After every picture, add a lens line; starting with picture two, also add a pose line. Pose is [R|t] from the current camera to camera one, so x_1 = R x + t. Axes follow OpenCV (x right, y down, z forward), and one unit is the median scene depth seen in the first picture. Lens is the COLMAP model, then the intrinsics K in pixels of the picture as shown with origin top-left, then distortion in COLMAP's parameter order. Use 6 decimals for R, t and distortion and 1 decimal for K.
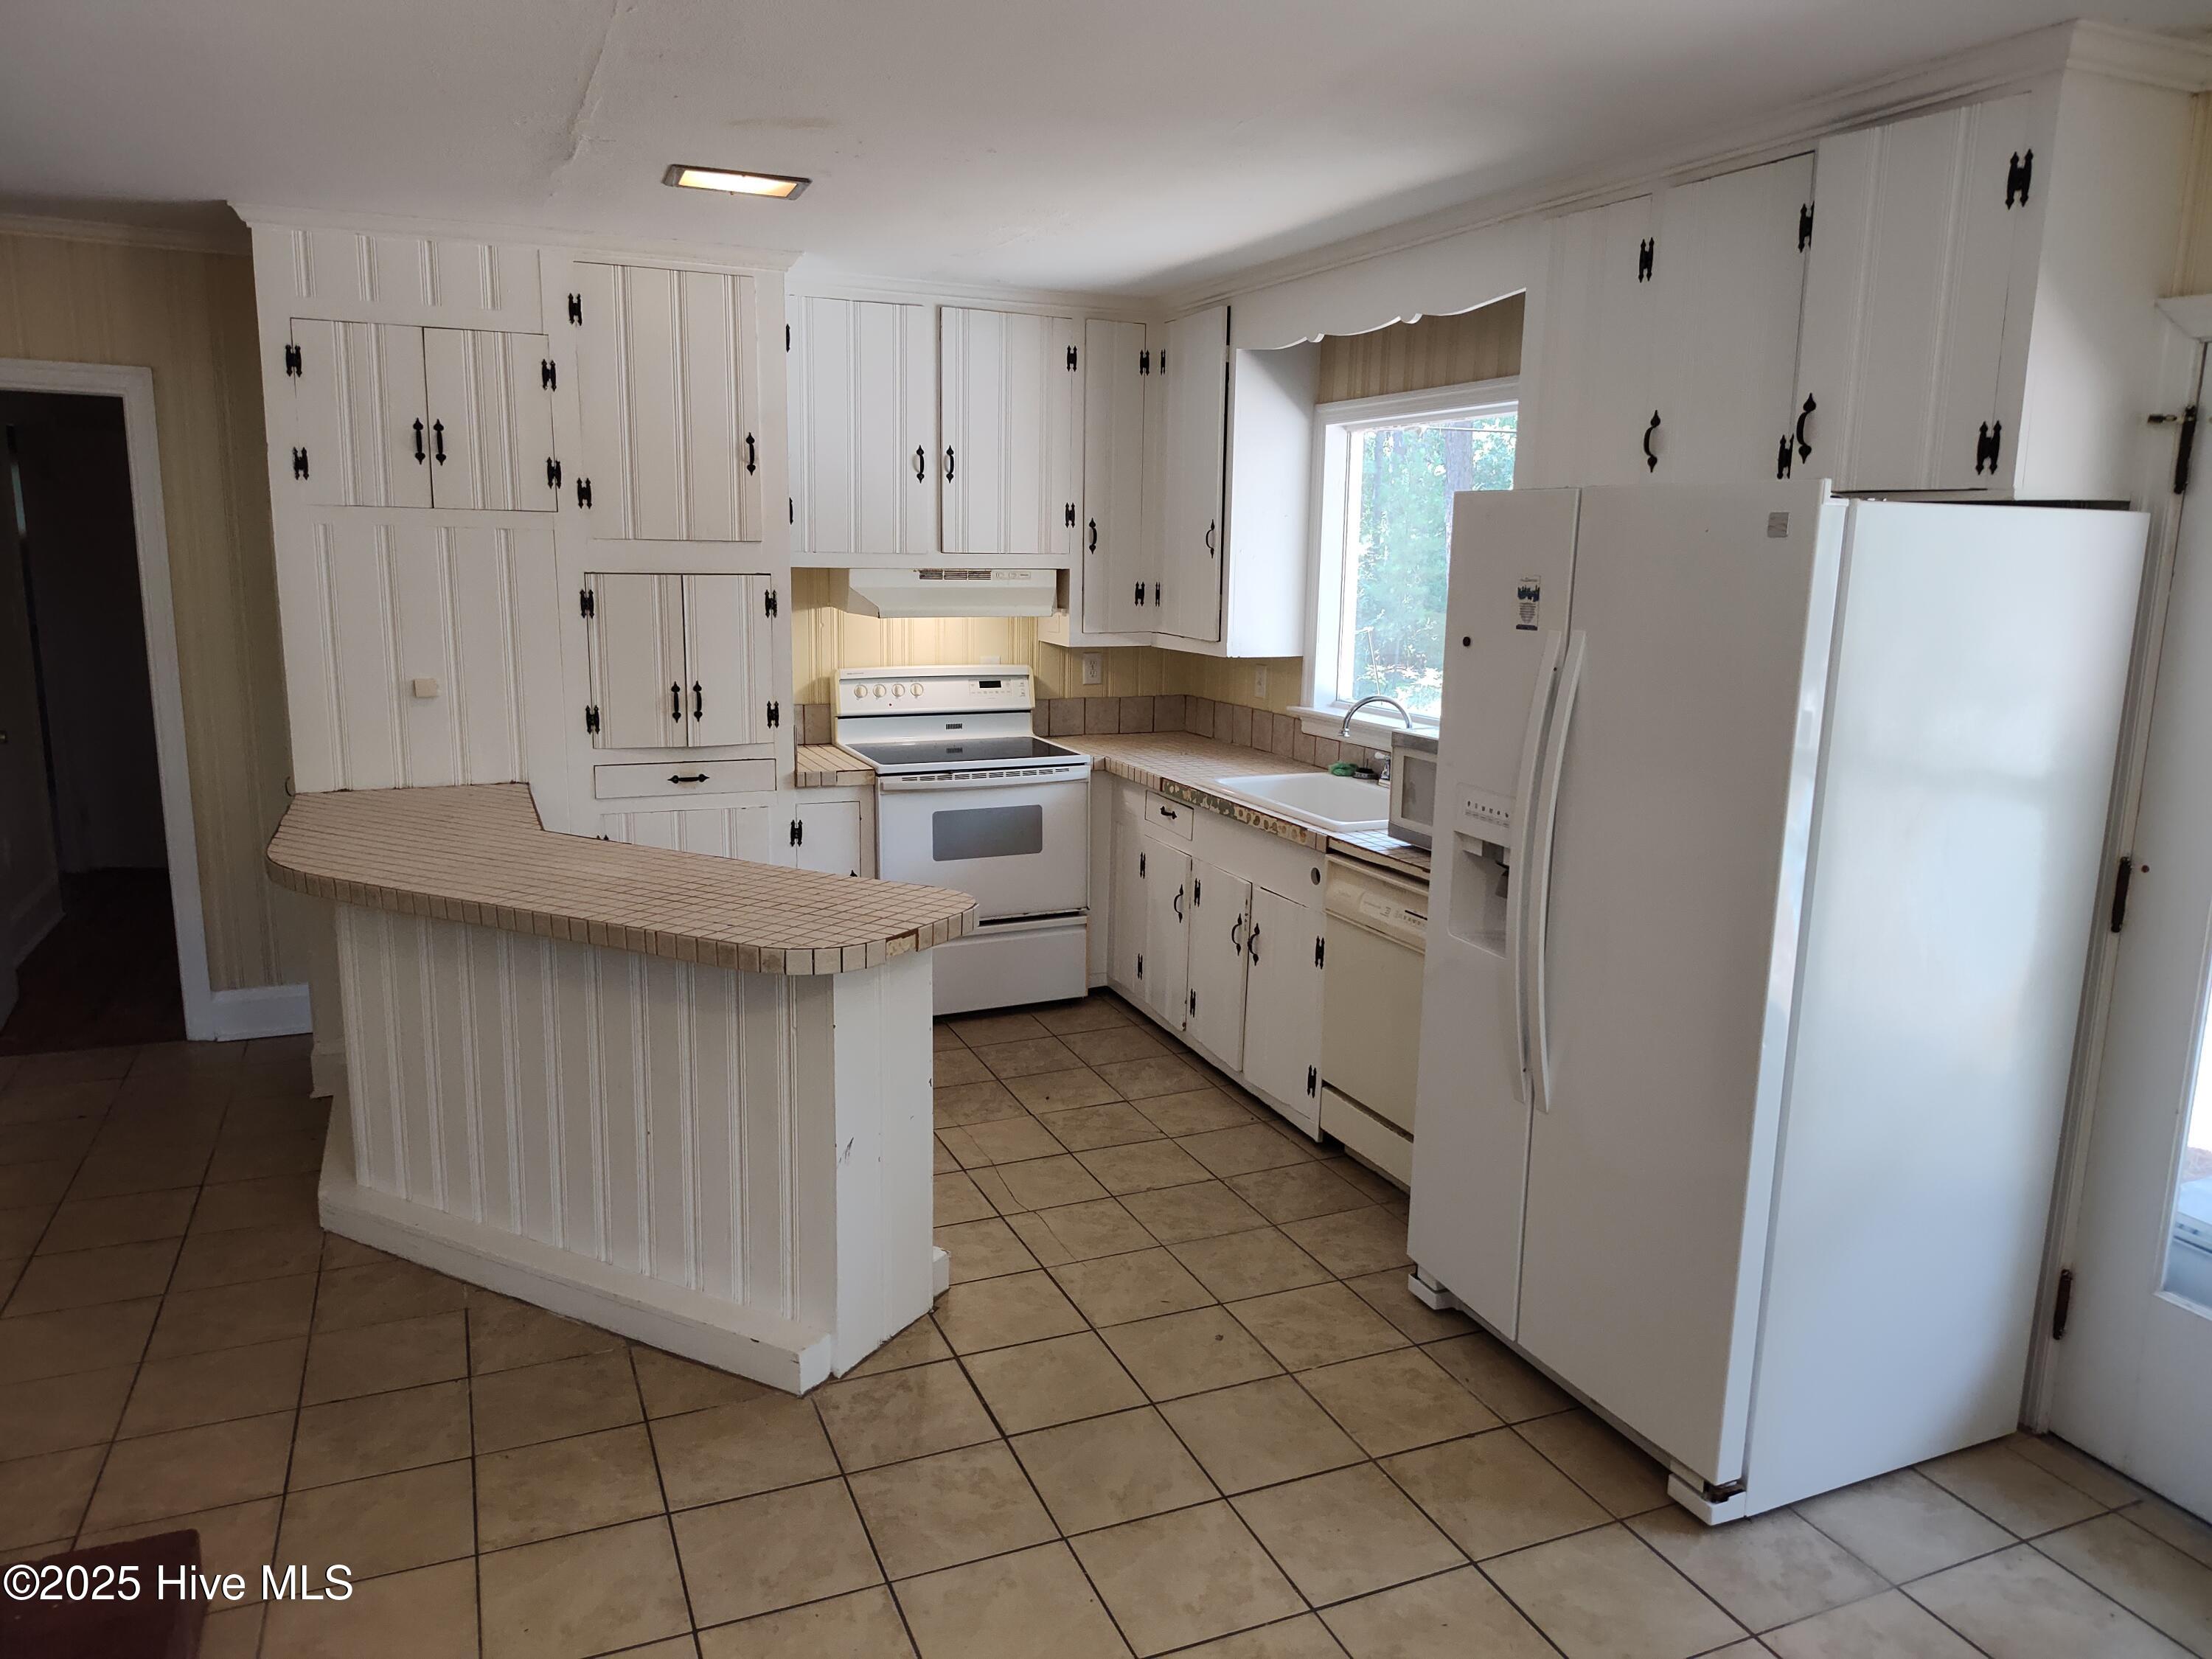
lens RADIAL K [[1515.3, 0, 1110.1], [0, 1515.3, 822.2], [0, 0, 1]] dist [0.059445, -0.079946]
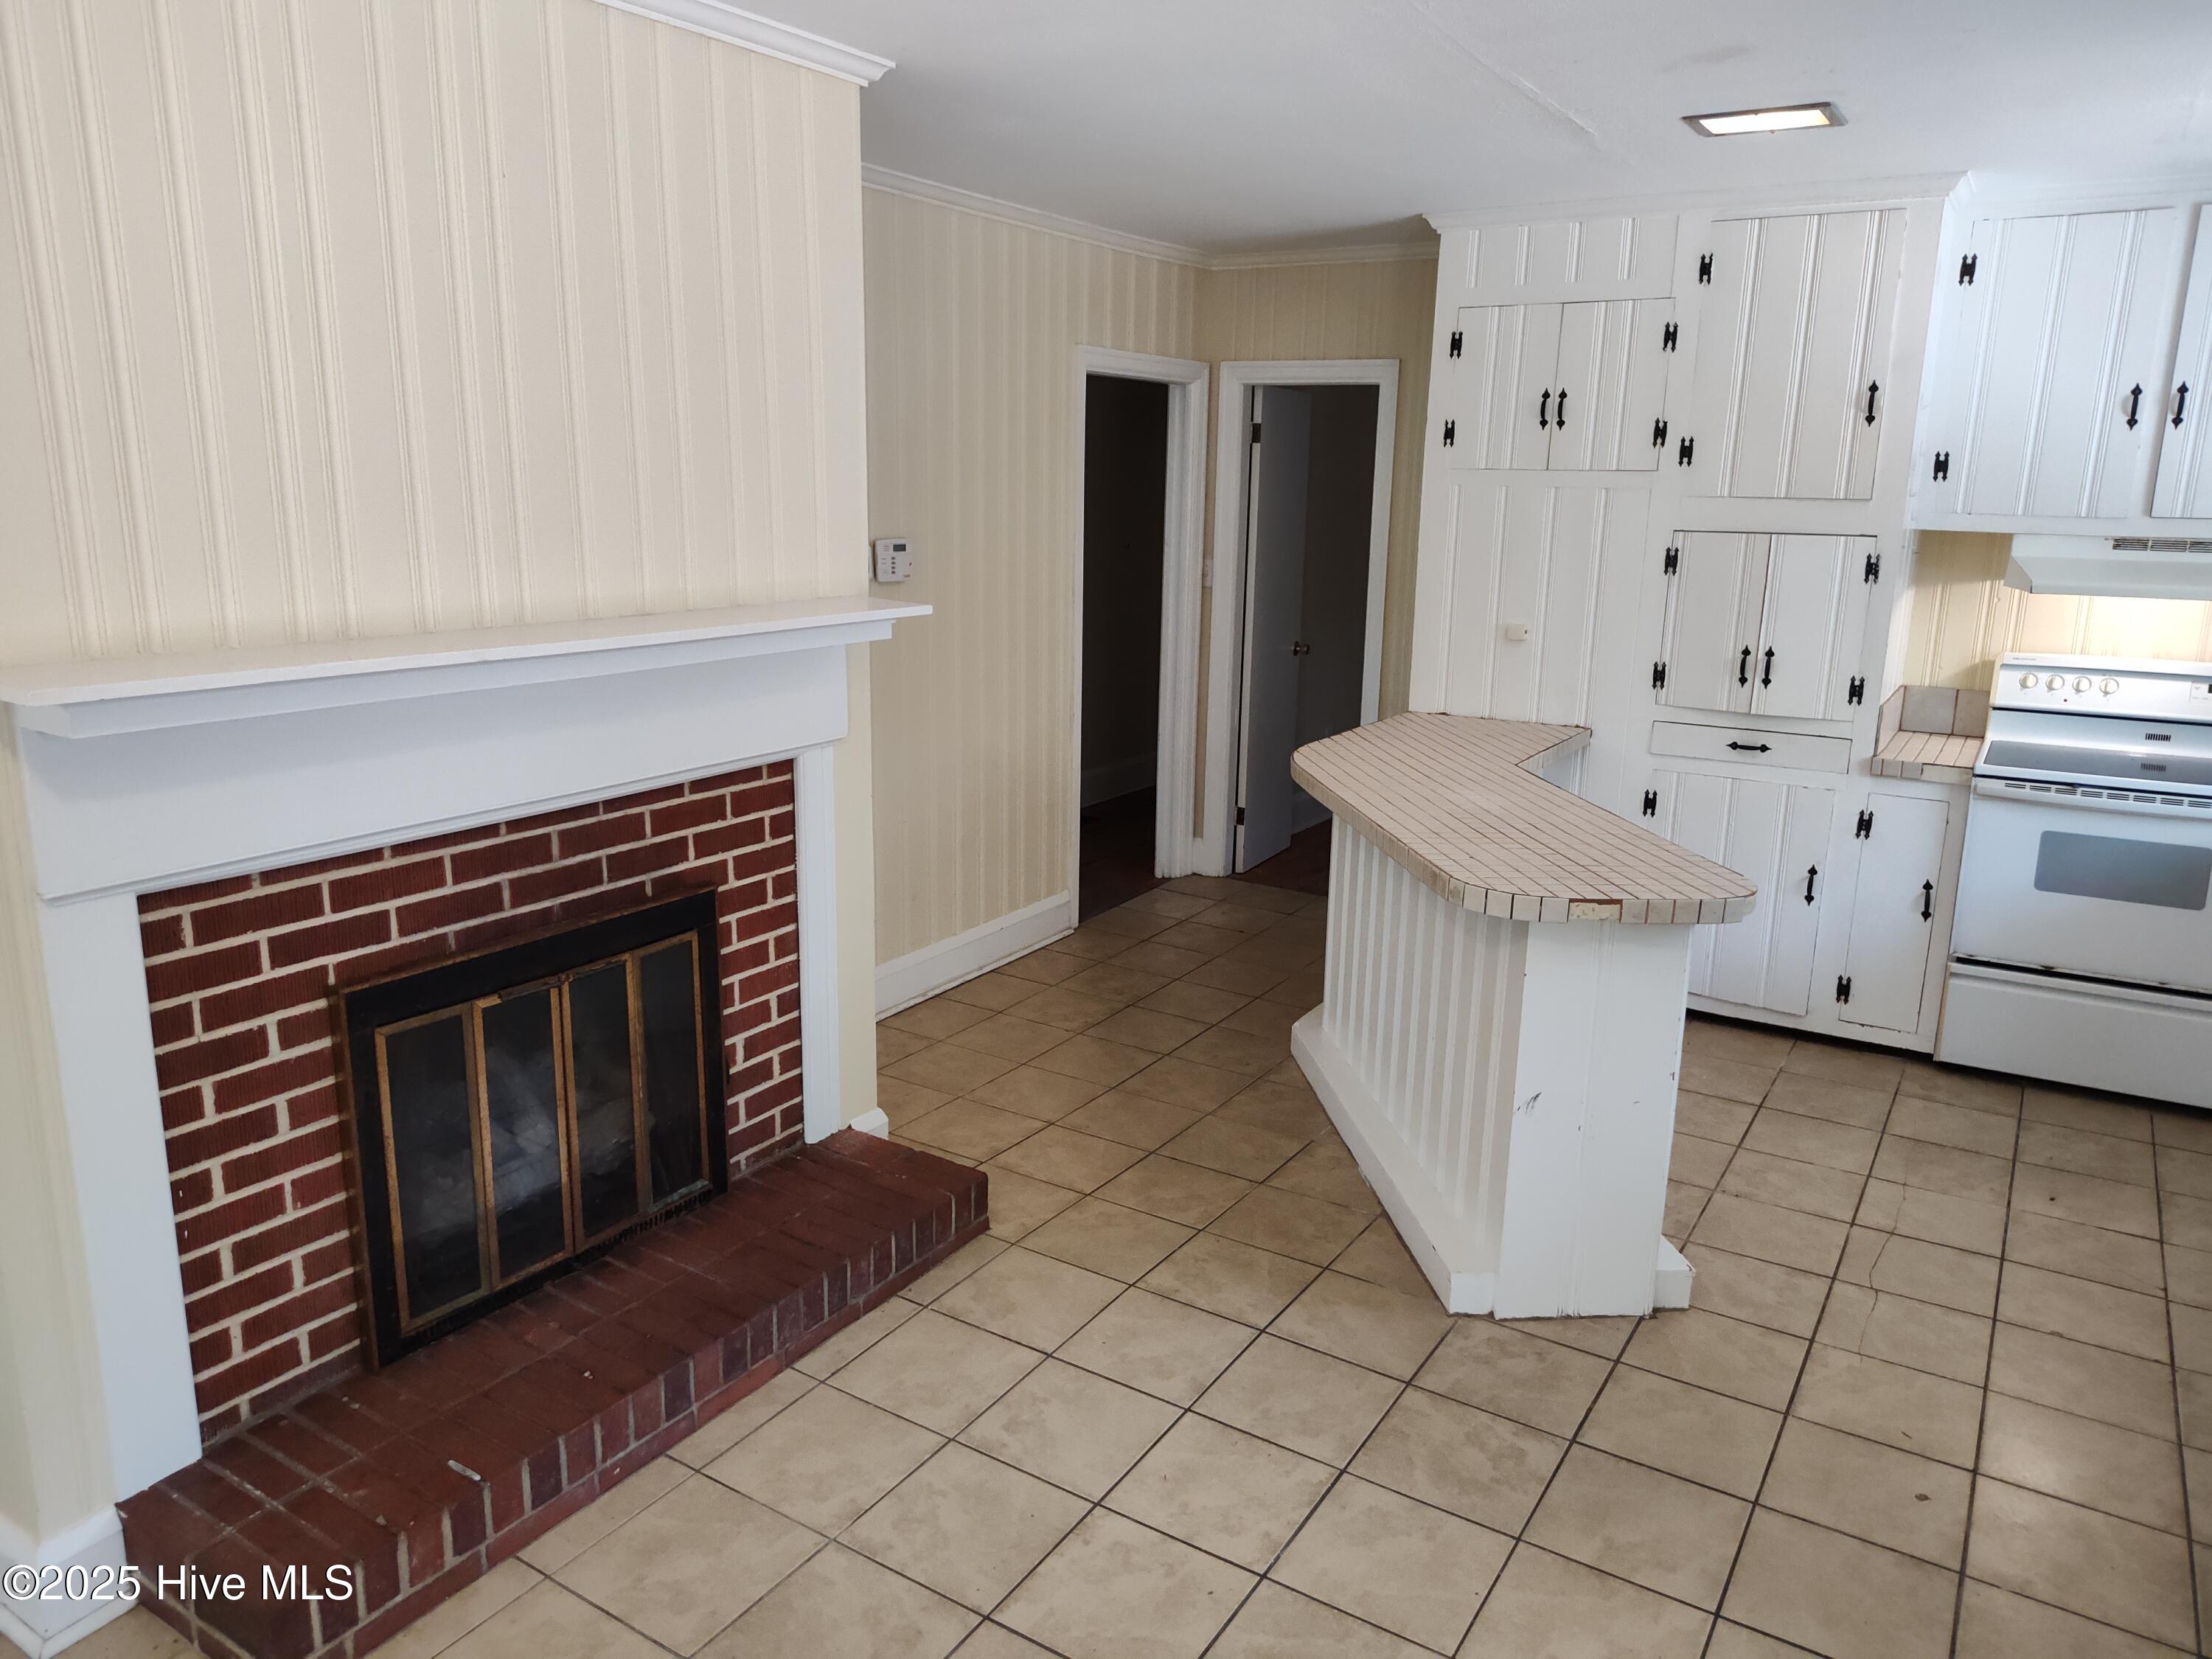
lens RADIAL K [[1525.0, 0, 1105.3], [0, 1525.0, 808.0], [0, 0, 1]] dist [0.049954, -0.085717]
pose [[0.563127, 0.165251, -0.809679, 0.298317], [-0.161086, 0.982957, 0.088582, -0.011672], [0.810518, 0.080546, 0.580149, 0.116293]]
